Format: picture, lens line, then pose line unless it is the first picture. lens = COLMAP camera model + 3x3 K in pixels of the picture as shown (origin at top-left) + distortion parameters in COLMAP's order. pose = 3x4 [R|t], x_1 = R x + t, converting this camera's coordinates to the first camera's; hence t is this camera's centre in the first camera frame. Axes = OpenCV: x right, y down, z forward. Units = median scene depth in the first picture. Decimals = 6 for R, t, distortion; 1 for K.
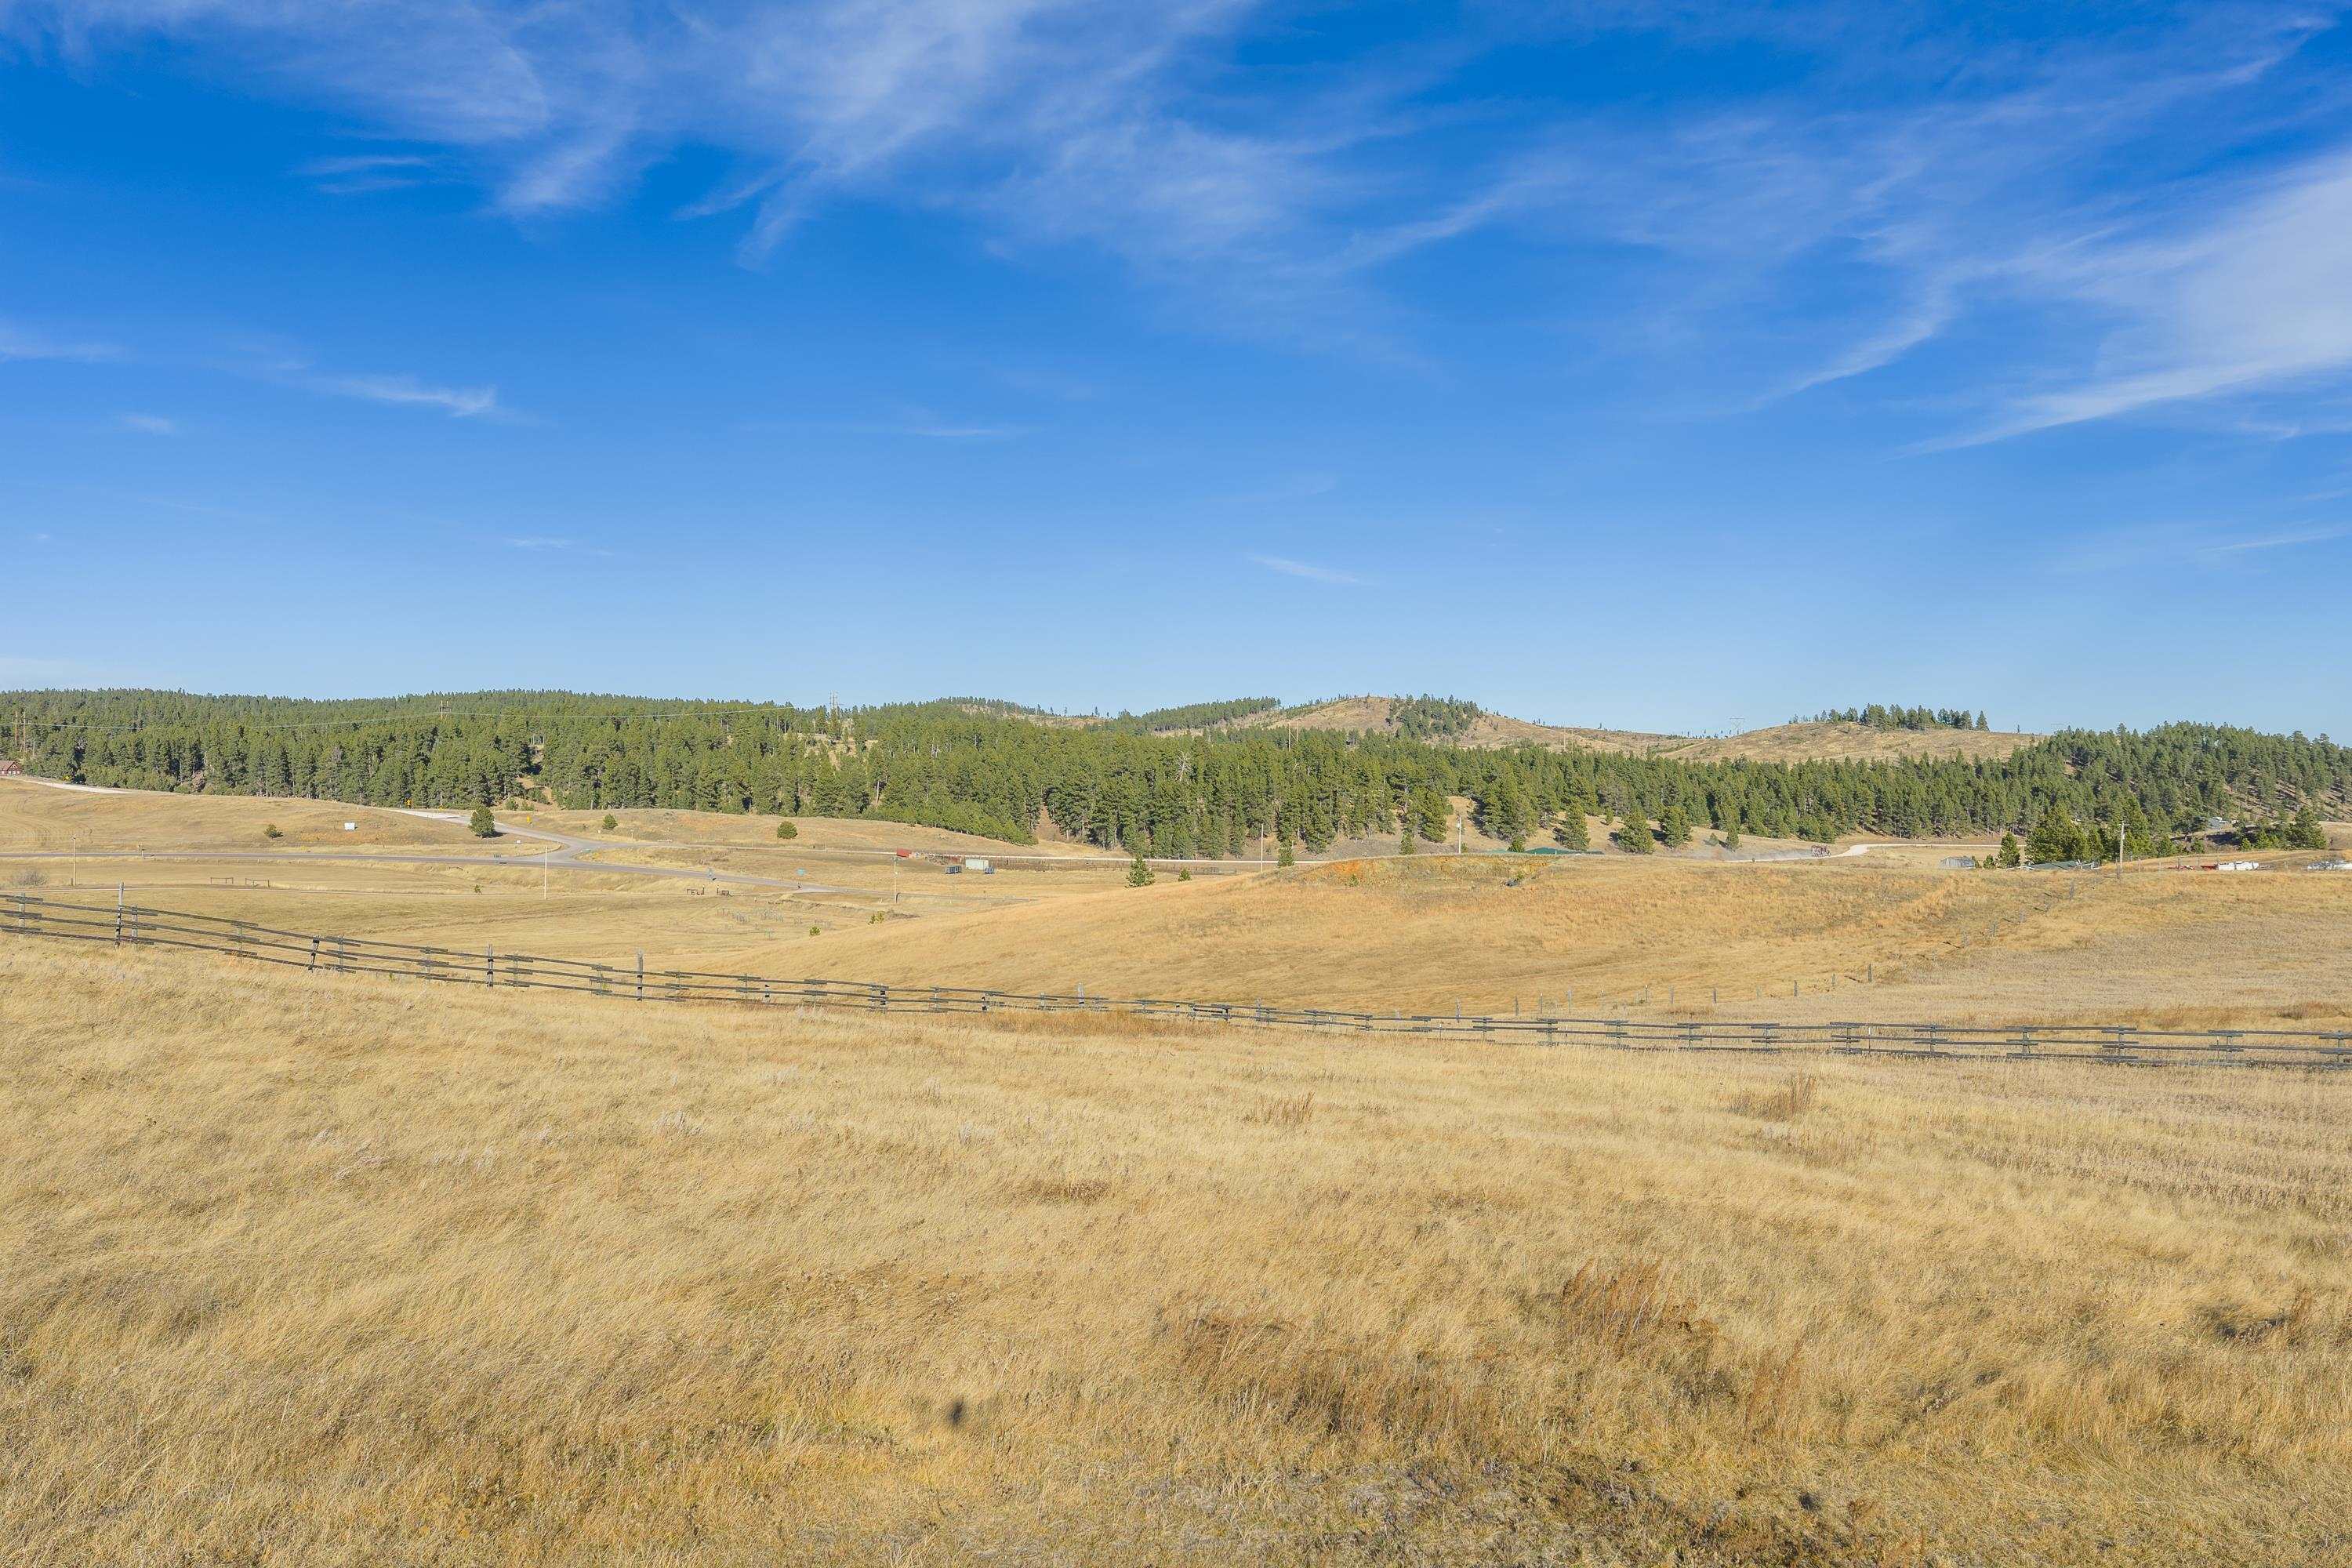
lens RADIAL K [[1962.4, 0, 1176.0], [0, 1962.4, 784.0], [0, 0, 1]] dist [0.010497, -0.018157]
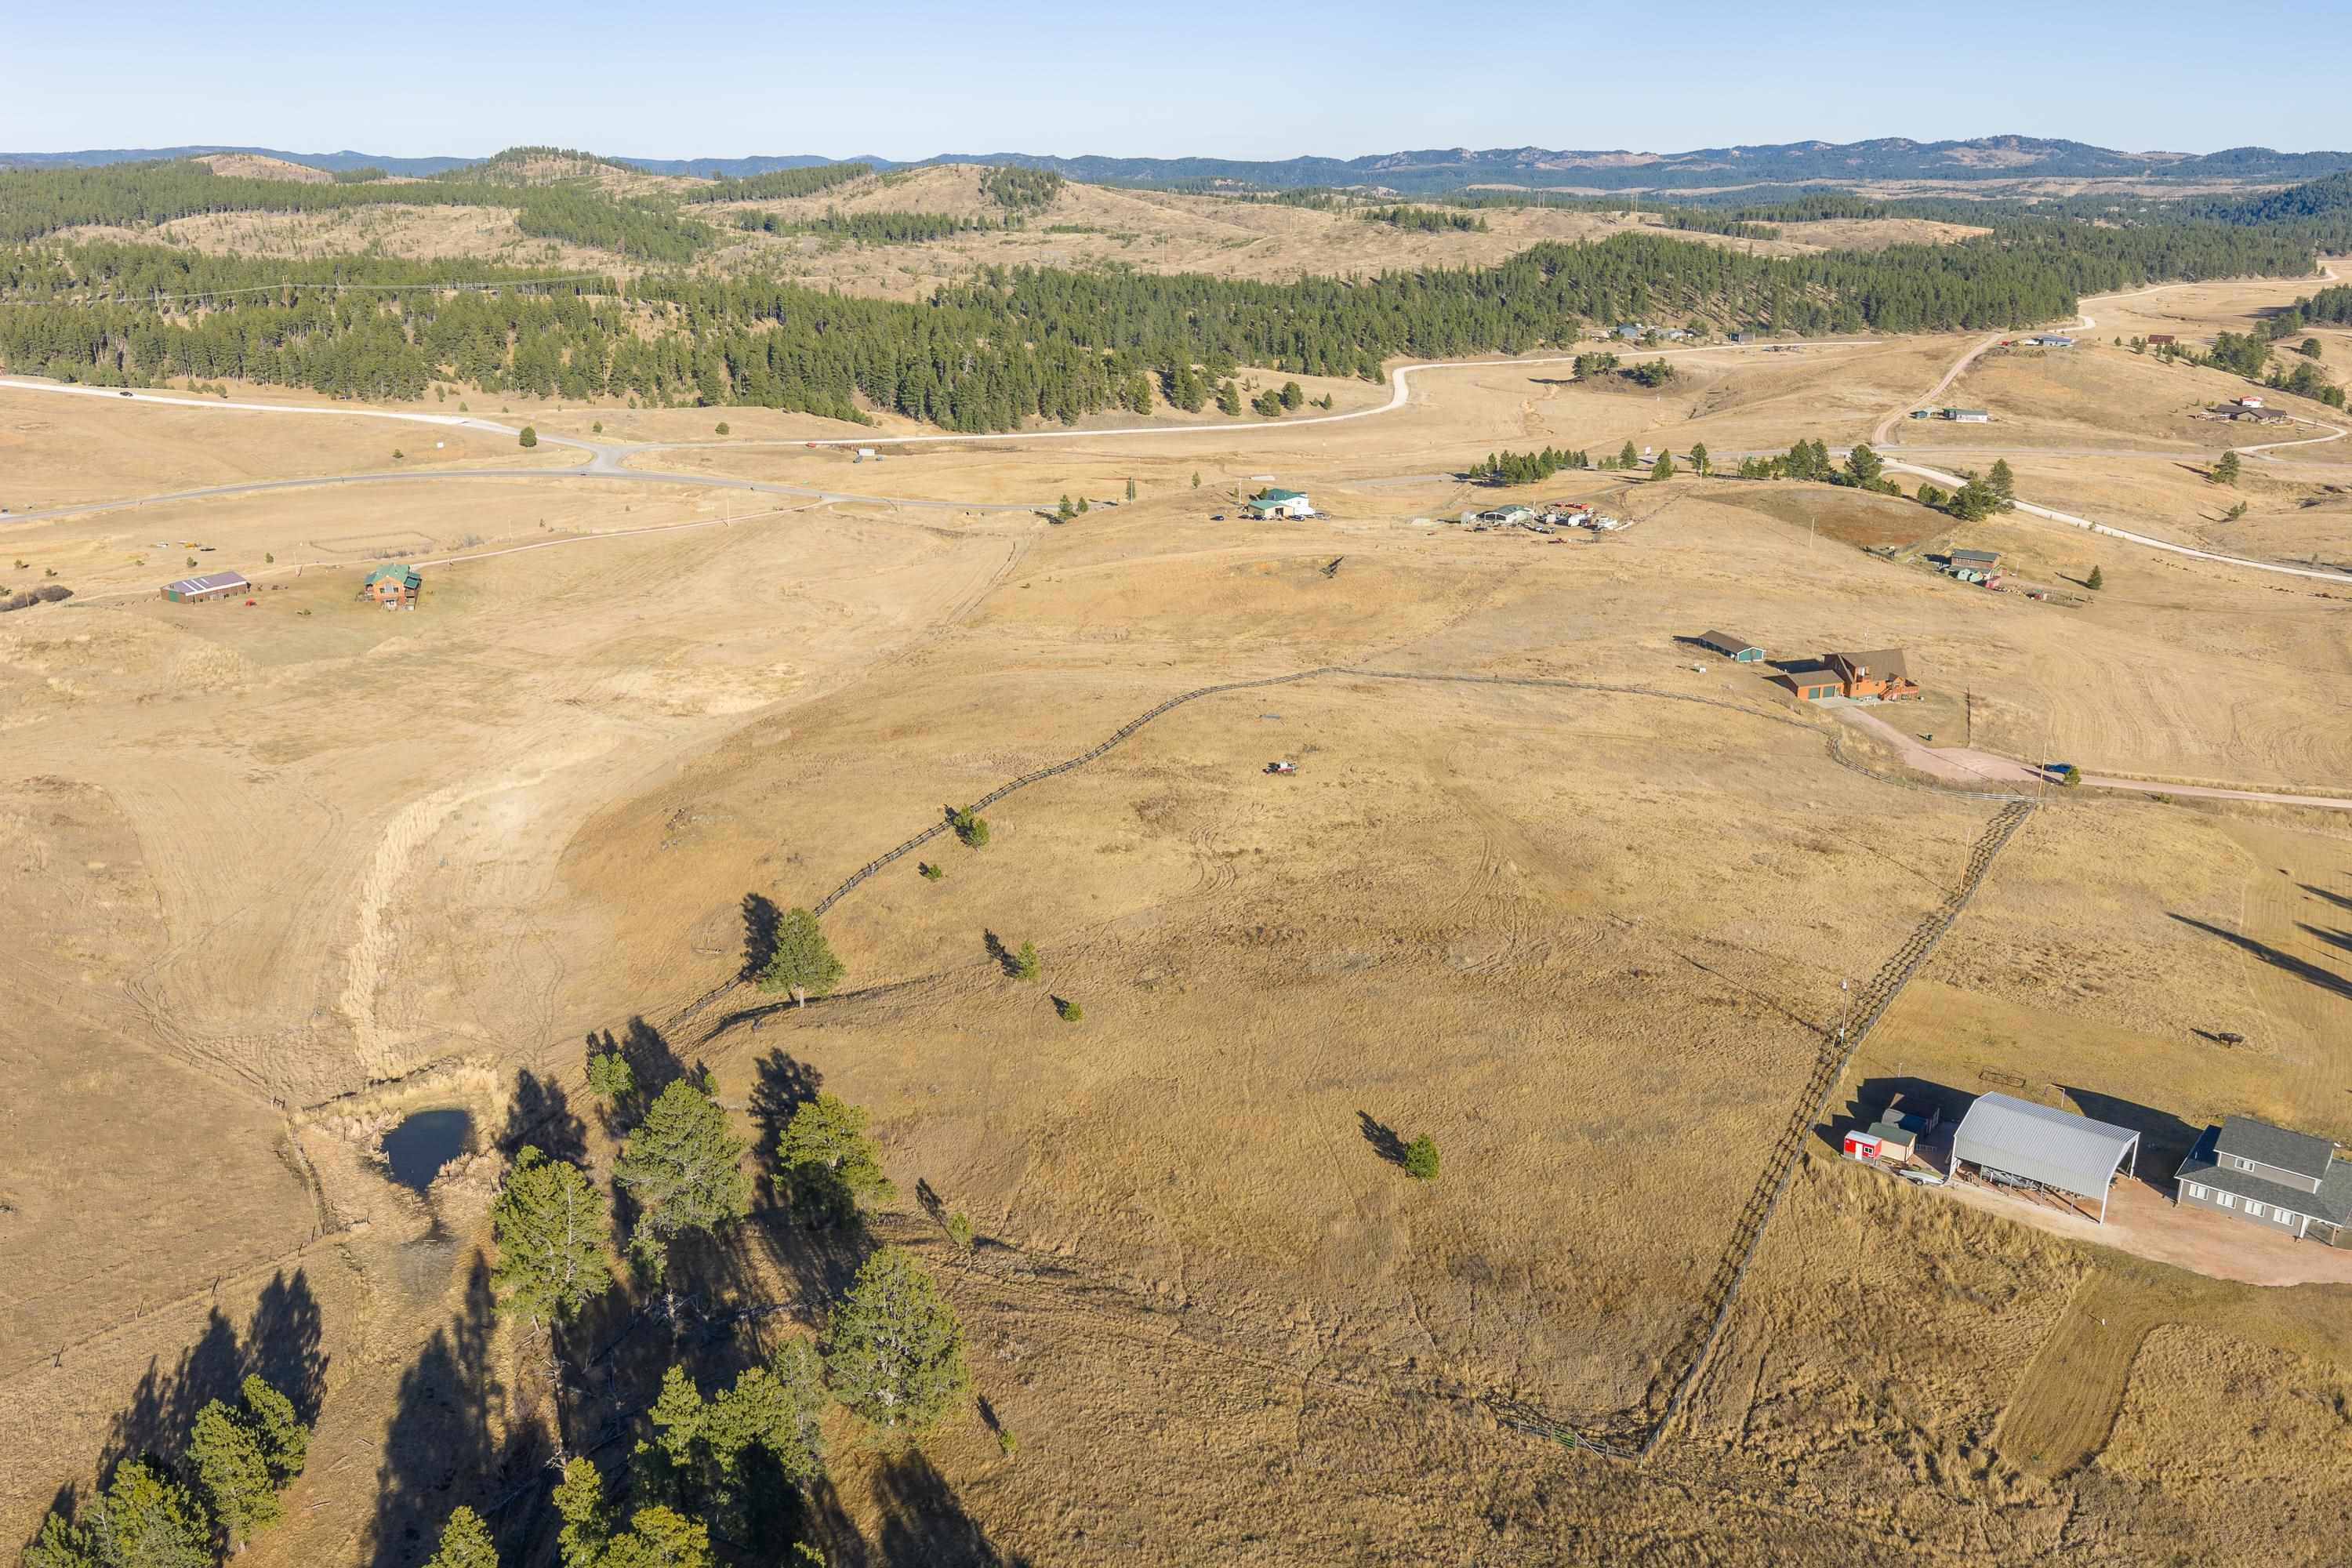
lens RADIAL K [[1962.4, 0, 1176.0], [0, 1962.4, 784.0], [0, 0, 1]] dist [0.010497, -0.018157]
pose [[0.970724, -0.079653, 0.226604, -0.162169], [0.008043, 0.953664, 0.300766, -0.118212], [-0.240061, -0.290139, 0.926386, -0.383332]]
